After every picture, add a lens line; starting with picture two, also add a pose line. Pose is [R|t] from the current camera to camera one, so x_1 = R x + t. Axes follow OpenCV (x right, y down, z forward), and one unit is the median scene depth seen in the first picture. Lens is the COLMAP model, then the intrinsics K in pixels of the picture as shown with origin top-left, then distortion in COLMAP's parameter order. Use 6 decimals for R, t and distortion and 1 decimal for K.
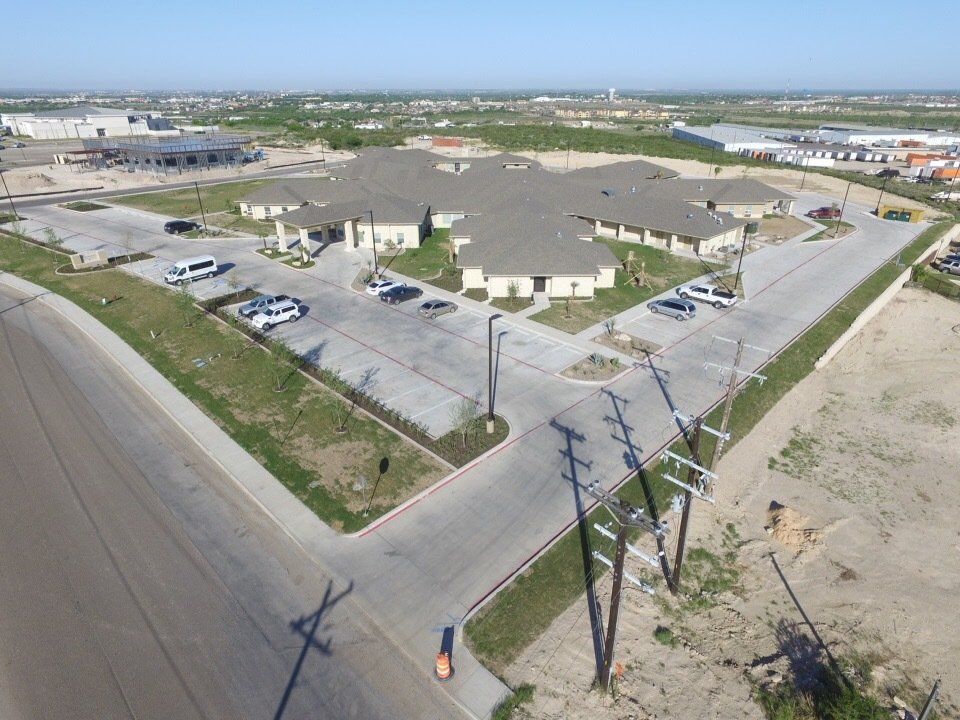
lens RADIAL K [[568.6, 0, 488.4], [0, 568.6, 360.4], [0, 0, 1]] dist [-0.003351, 0.004302]
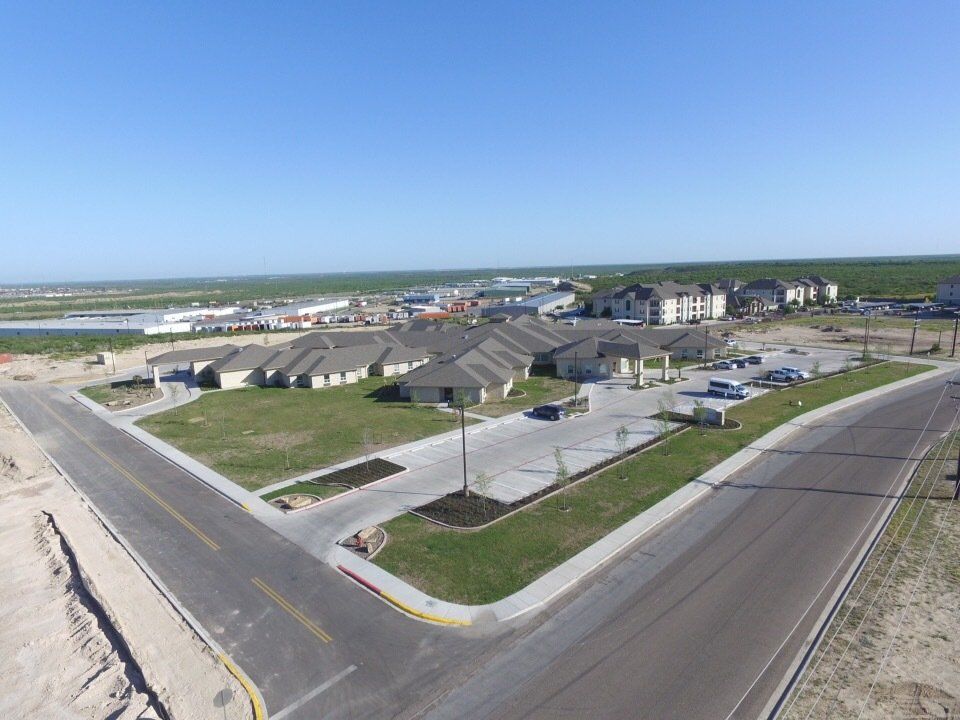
lens RADIAL K [[568.6, 0, 488.4], [0, 568.6, 360.4], [0, 0, 1]] dist [-0.003351, 0.004302]
pose [[0.187506, -0.157298, 0.969587, -2.336464], [0.453225, 0.889593, 0.056672, -0.668195], [-0.871452, 0.428815, 0.238095, 1.442244]]
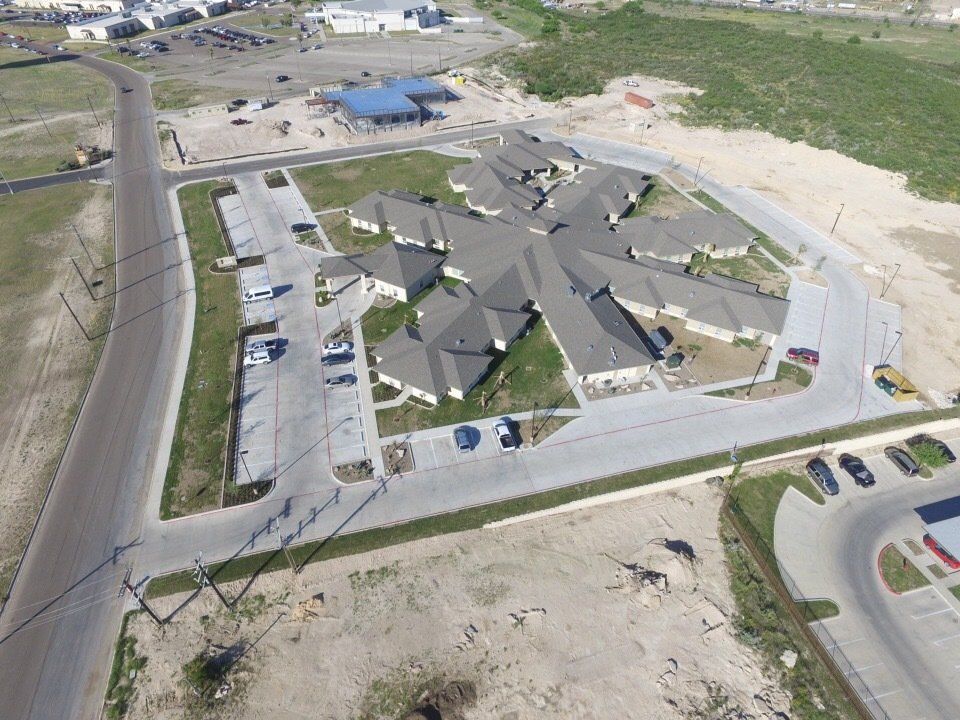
lens RADIAL K [[576.8, 0, 480.0], [0, 576.8, 360.0], [0, 0, 1]] dist [-0.000007, -0.001121]
pose [[0.855312, 0.334264, -0.395865, 0.953538], [-0.229539, 0.929445, 0.288866, -0.775262], [0.464492, -0.156204, 0.871692, -0.238622]]
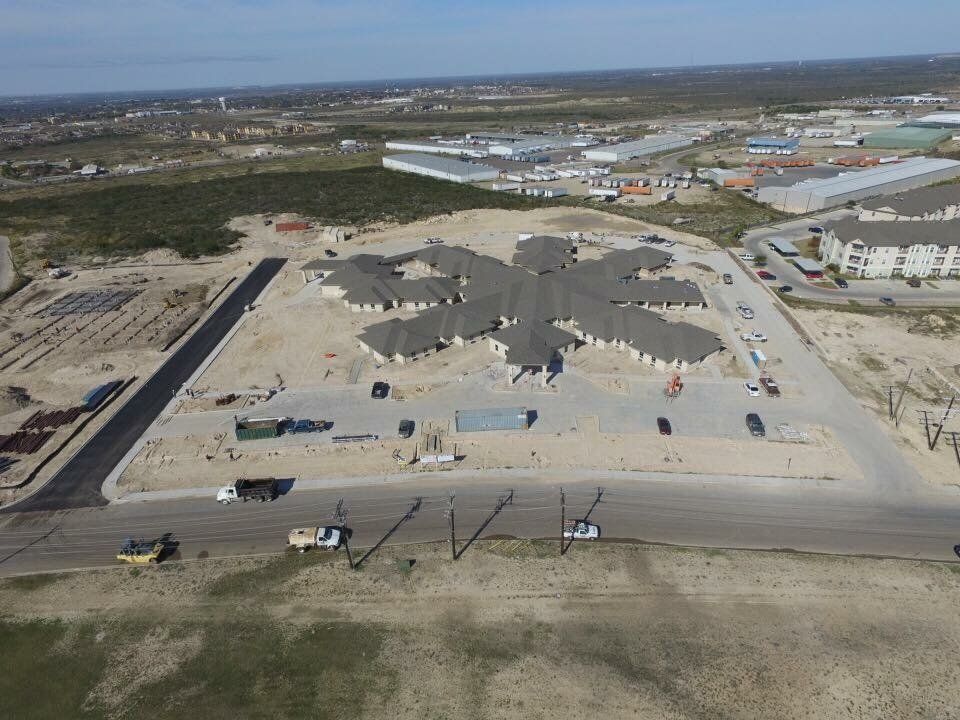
lens RADIAL K [[576.8, 0, 480.0], [0, 576.8, 360.0], [0, 0, 1]] dist [-0.000007, -0.001121]
pose [[0.798837, -0.297028, 0.523101, -1.704678], [0.293152, 0.951567, 0.092641, -0.596141], [-0.525283, 0.079343, 0.847221, -0.246508]]
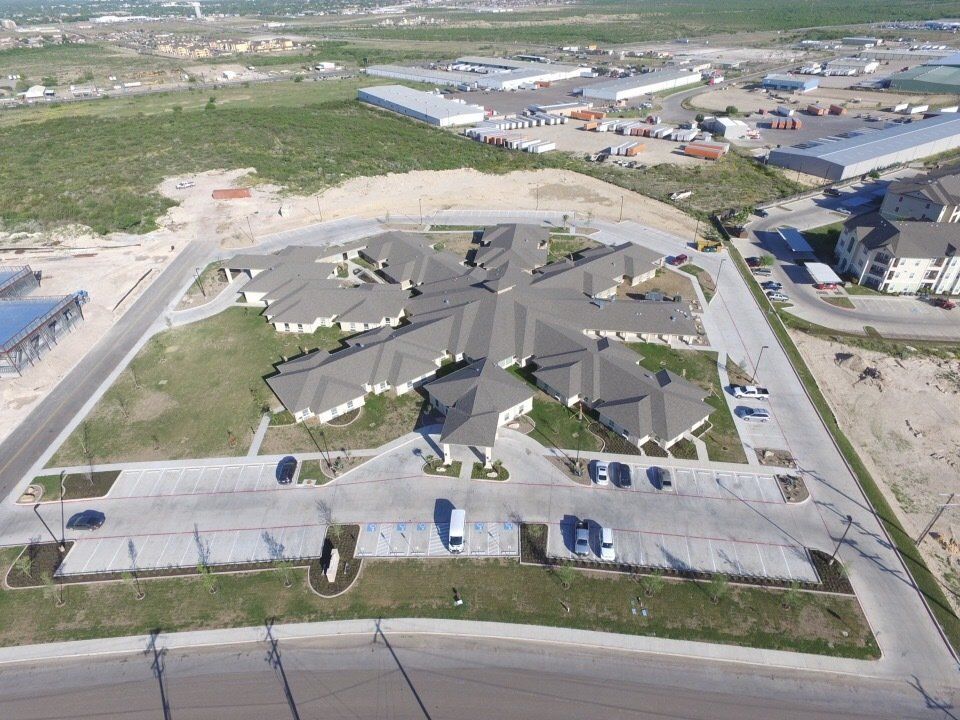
lens RADIAL K [[568.6, 0, 488.4], [0, 568.6, 360.4], [0, 0, 1]] dist [-0.003351, 0.004302]
pose [[0.795570, -0.354017, 0.491670, -1.159664], [0.276705, 0.934254, 0.224954, -0.908850], [-0.538982, -0.042919, 0.841223, 0.028307]]
